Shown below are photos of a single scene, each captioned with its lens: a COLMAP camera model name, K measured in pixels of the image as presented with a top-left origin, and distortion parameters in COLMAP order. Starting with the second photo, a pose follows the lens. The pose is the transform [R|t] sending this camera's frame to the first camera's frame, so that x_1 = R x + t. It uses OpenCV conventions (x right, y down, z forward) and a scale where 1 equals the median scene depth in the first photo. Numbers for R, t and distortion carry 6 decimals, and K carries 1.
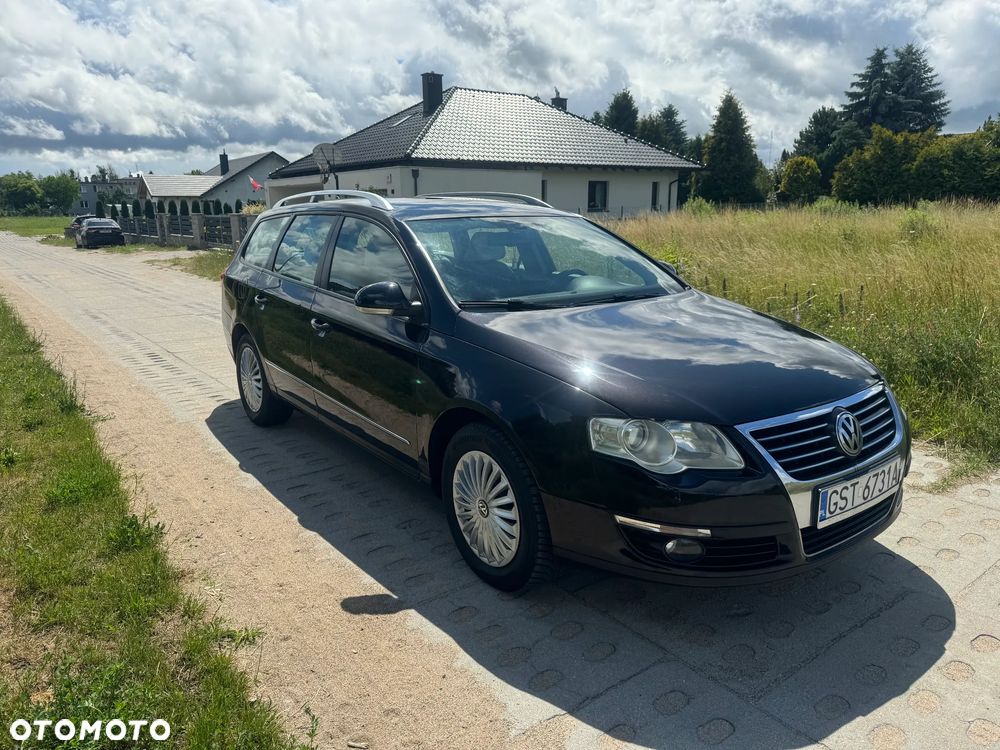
lens RADIAL K [[727.7, 0, 500.0], [0, 727.7, 375.0], [0, 0, 1]] dist [0.027767, -0.045954]
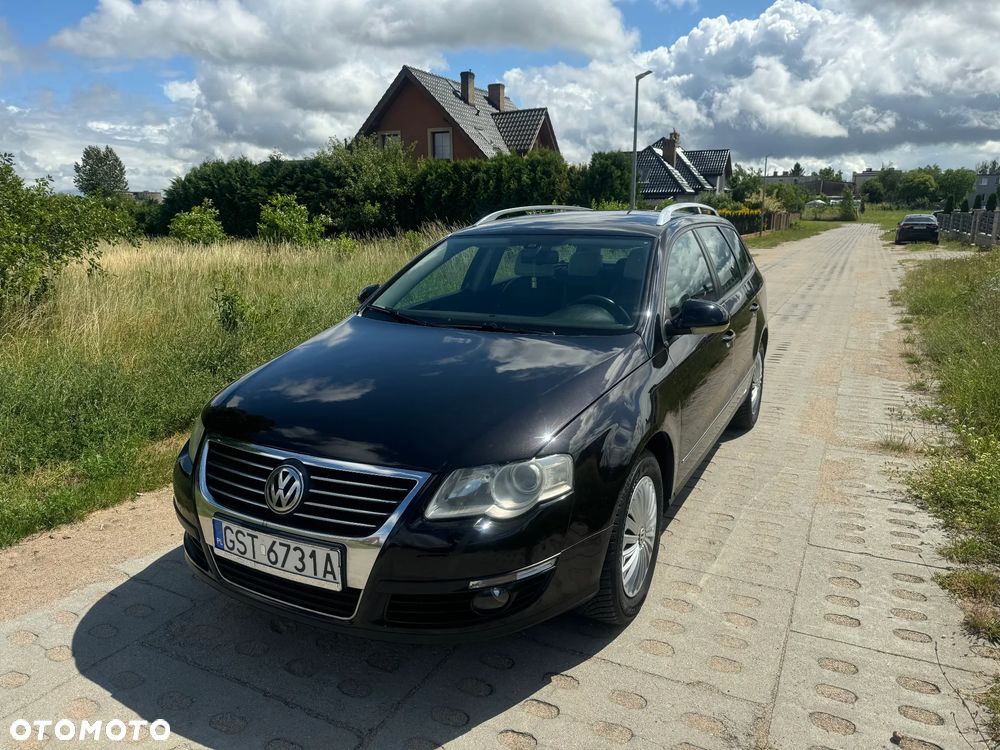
lens RADIAL K [[720.3, 0, 503.4], [0, 720.3, 376.9], [0, 0, 1]] dist [0.053258, -0.077413]
pose [[0.408639, 0.209549, -0.888315, 0.116183], [-0.195579, 0.970782, 0.139034, -0.020204], [0.891495, 0.116921, 0.437683, 0.070380]]
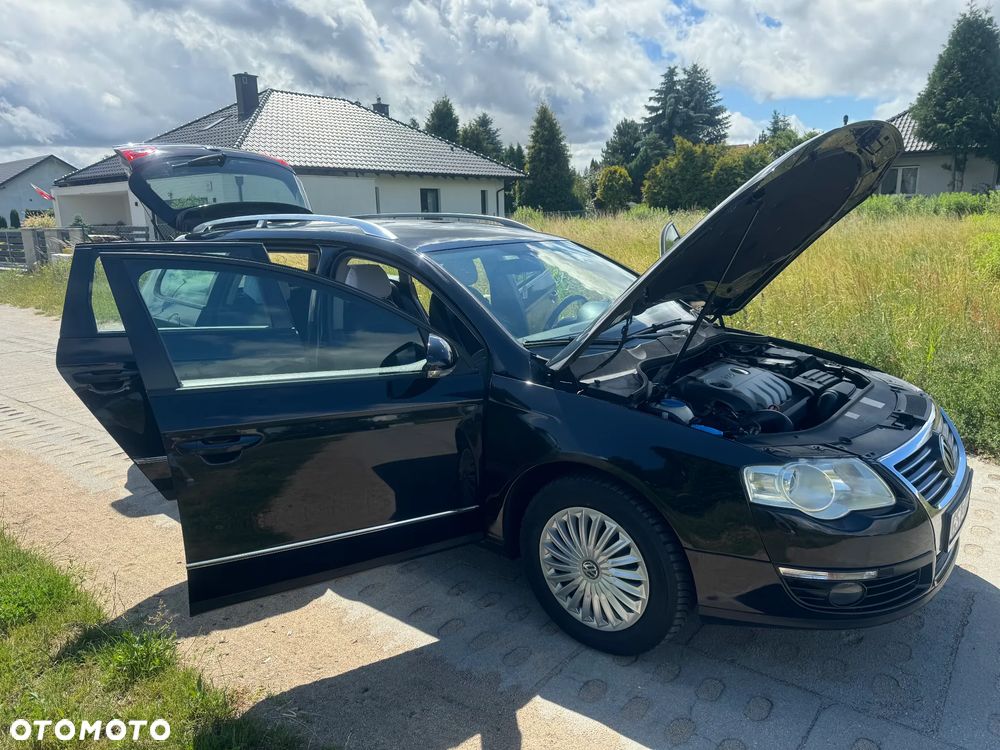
lens RADIAL K [[720.3, 0, 503.4], [0, 720.3, 376.9], [0, 0, 1]] dist [0.053258, -0.077413]
pose [[0.964952, -0.068446, 0.253342, -0.032036], [0.069046, 0.997592, 0.006530, -0.006679], [-0.253179, 0.011191, 0.967355, 0.013784]]
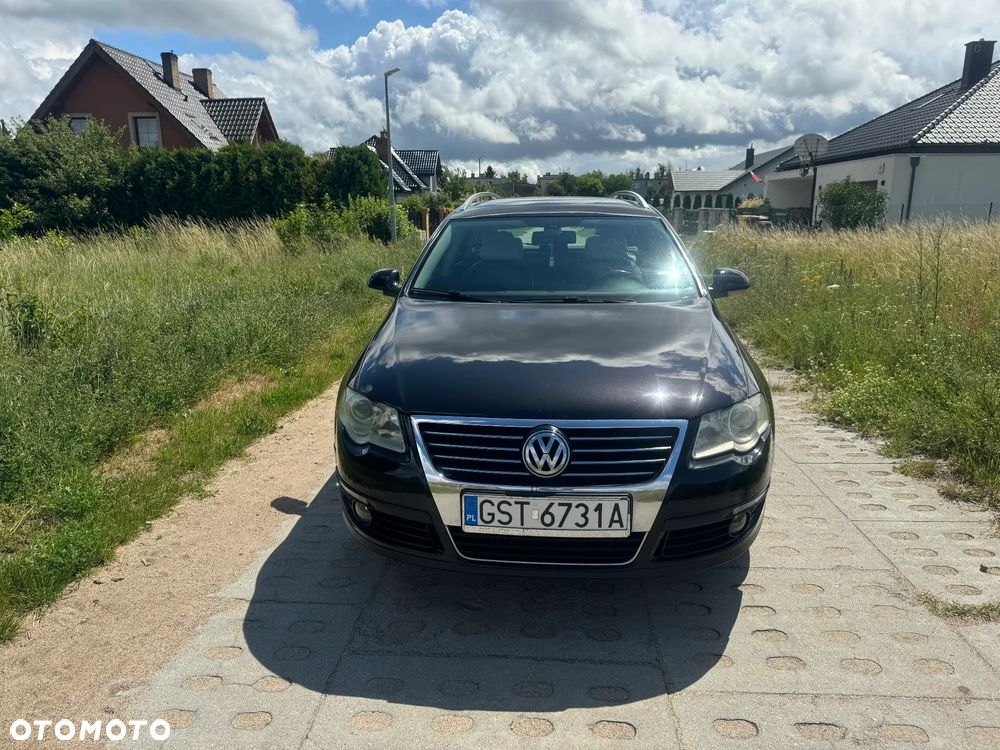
lens RADIAL K [[720.3, 0, 503.4], [0, 720.3, 376.9], [0, 0, 1]] dist [0.053258, -0.077413]
pose [[0.746907, 0.156849, -0.646165, 0.086756], [-0.147957, 0.986621, 0.068465, -0.006219], [0.648258, 0.044467, 0.760121, 0.021024]]
